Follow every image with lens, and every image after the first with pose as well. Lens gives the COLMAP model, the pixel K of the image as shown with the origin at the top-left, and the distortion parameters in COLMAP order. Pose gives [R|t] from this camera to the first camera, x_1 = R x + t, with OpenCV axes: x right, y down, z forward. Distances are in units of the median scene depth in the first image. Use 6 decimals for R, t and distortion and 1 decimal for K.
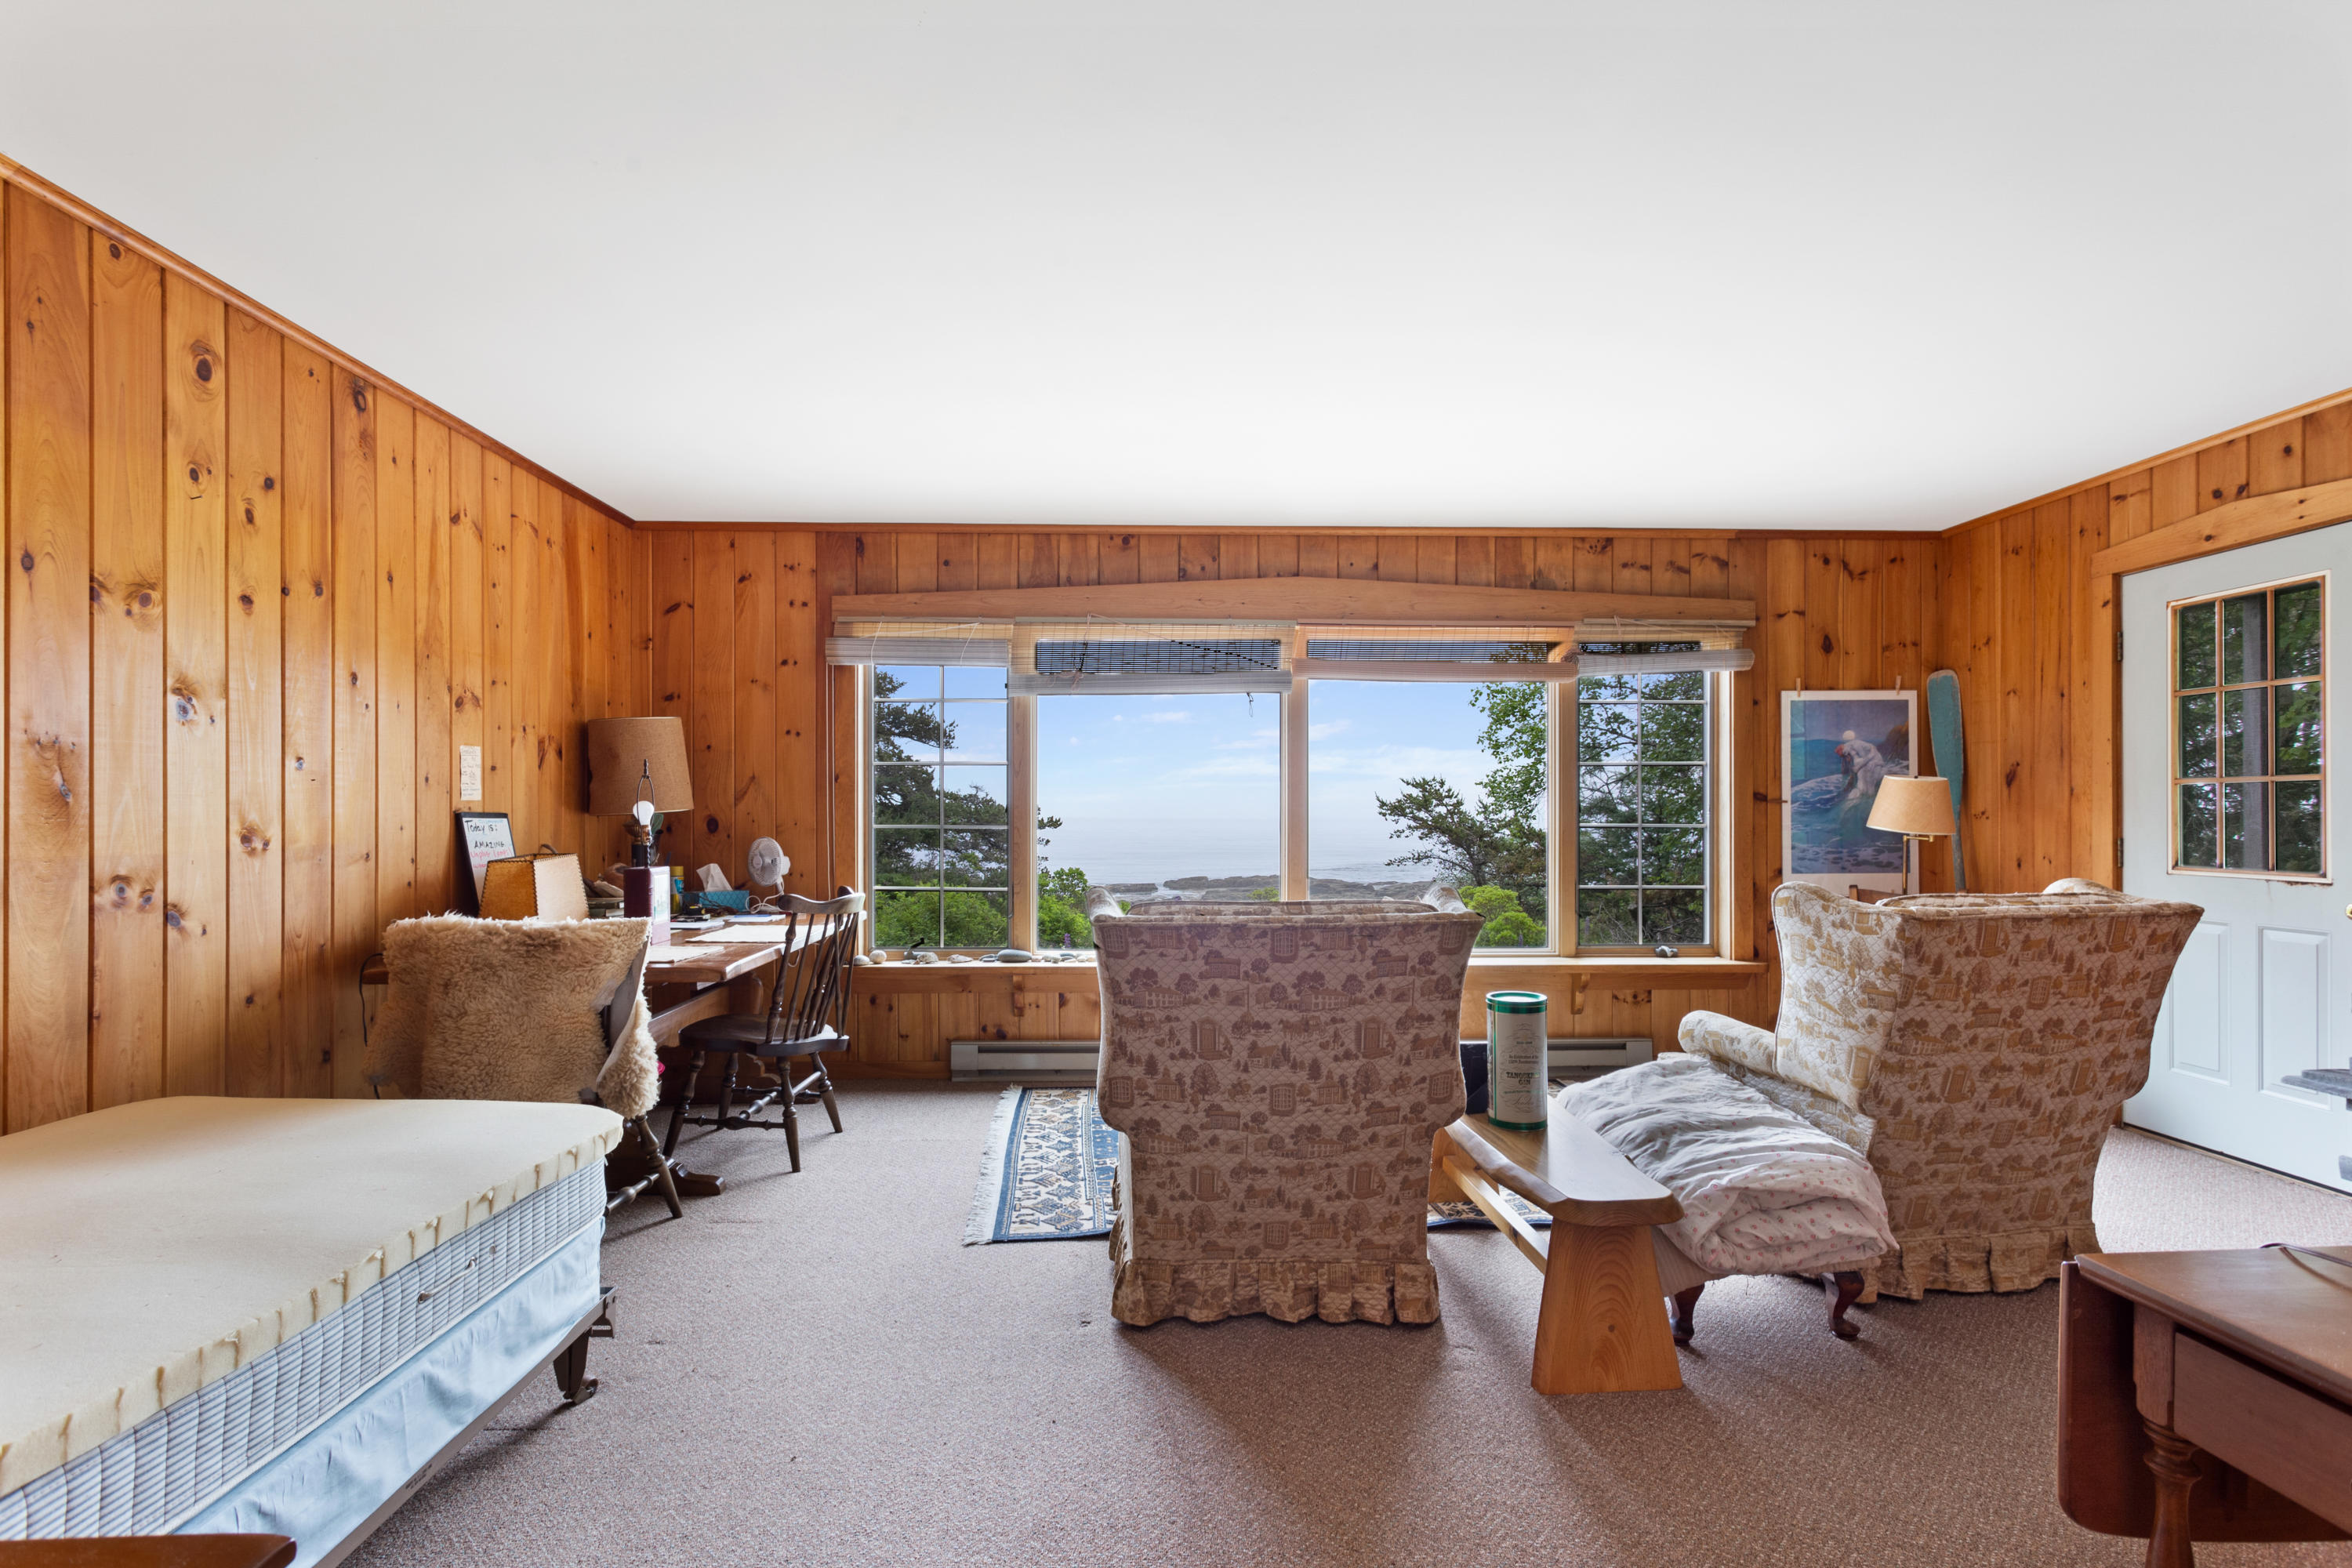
lens RADIAL K [[1118.5, 0, 1169.3], [0, 1118.5, 806.5], [0, 0, 1]] dist [-0.004740, 0.003463]
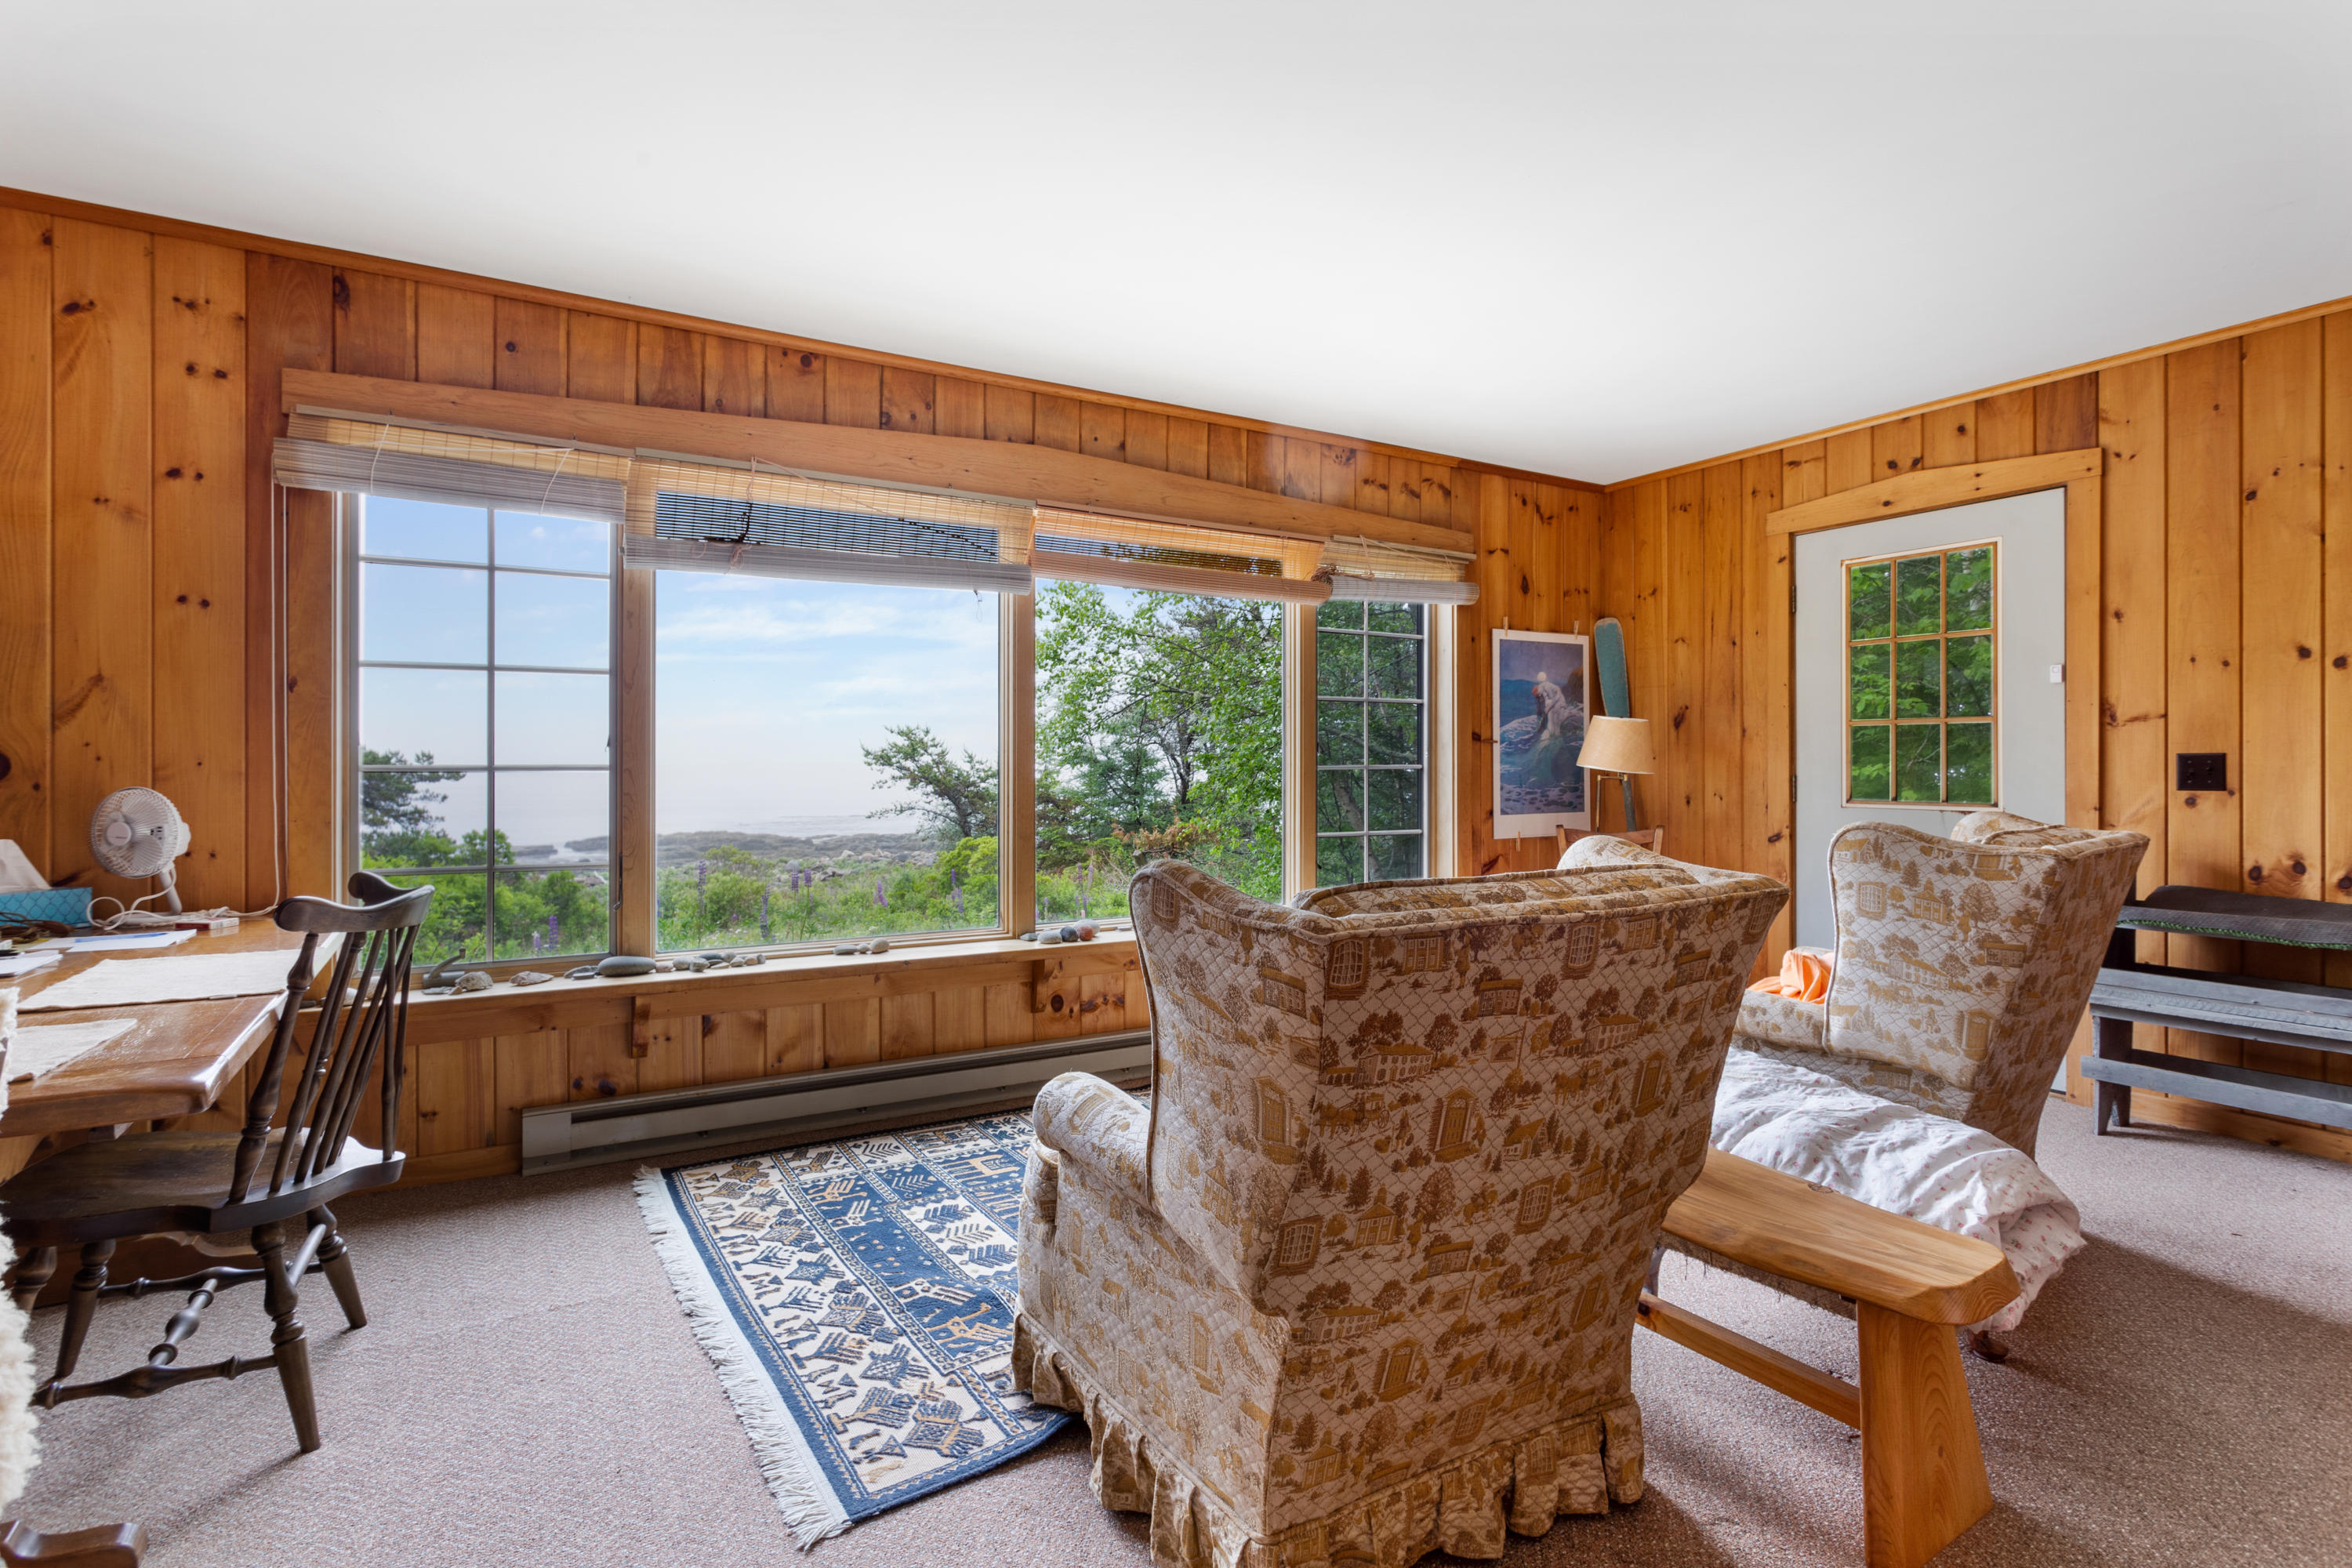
lens RADIAL K [[1118.5, 0, 1166.8], [0, 1118.5, 757.3], [0, 0, 1]] dist [-0.004740, 0.003463]
pose [[0.880279, 0.003112, 0.474446, -0.182281], [-0.002689, 0.999995, -0.001570, 0.012546], [-0.474449, 0.000106, 0.880283, 0.292615]]
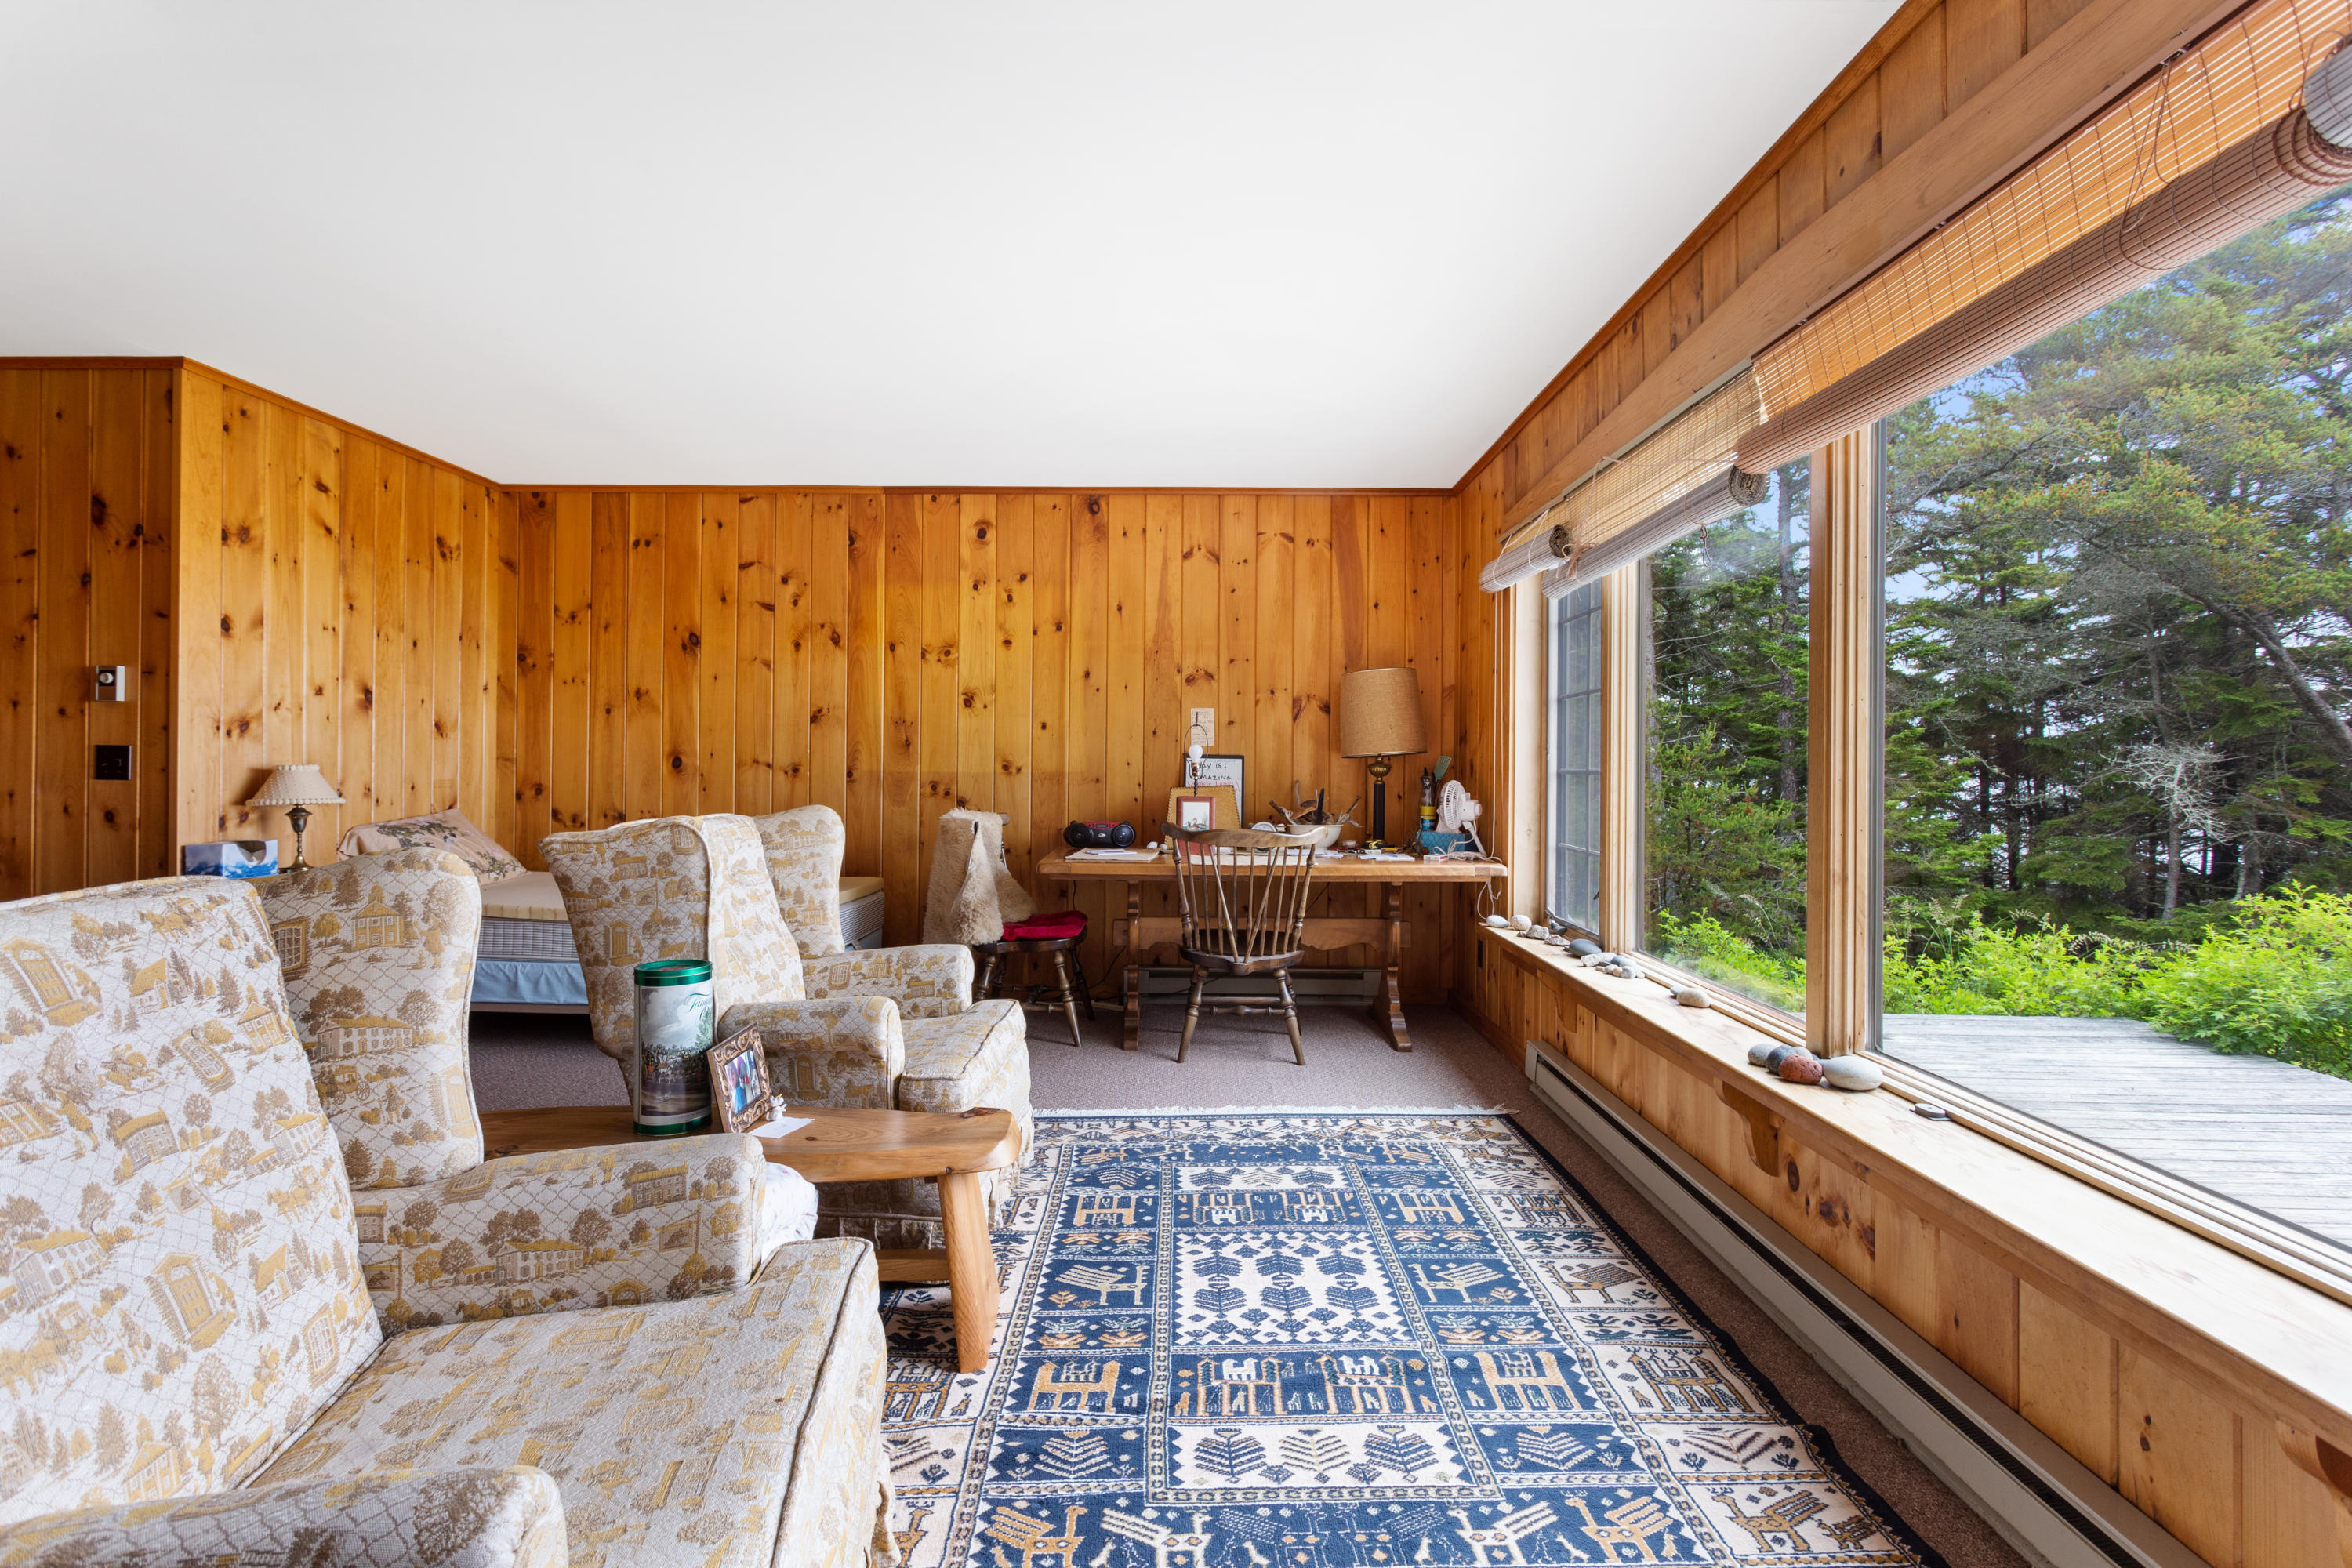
lens RADIAL K [[1118.5, 0, 1179.0], [0, 1118.5, 761.5], [0, 0, 1]] dist [-0.004740, 0.003463]
pose [[-0.039584, -0.003490, -0.999210, 0.641922], [-0.002885, 0.999990, -0.003378, 0.014957], [0.999212, 0.002749, -0.039594, 0.812576]]
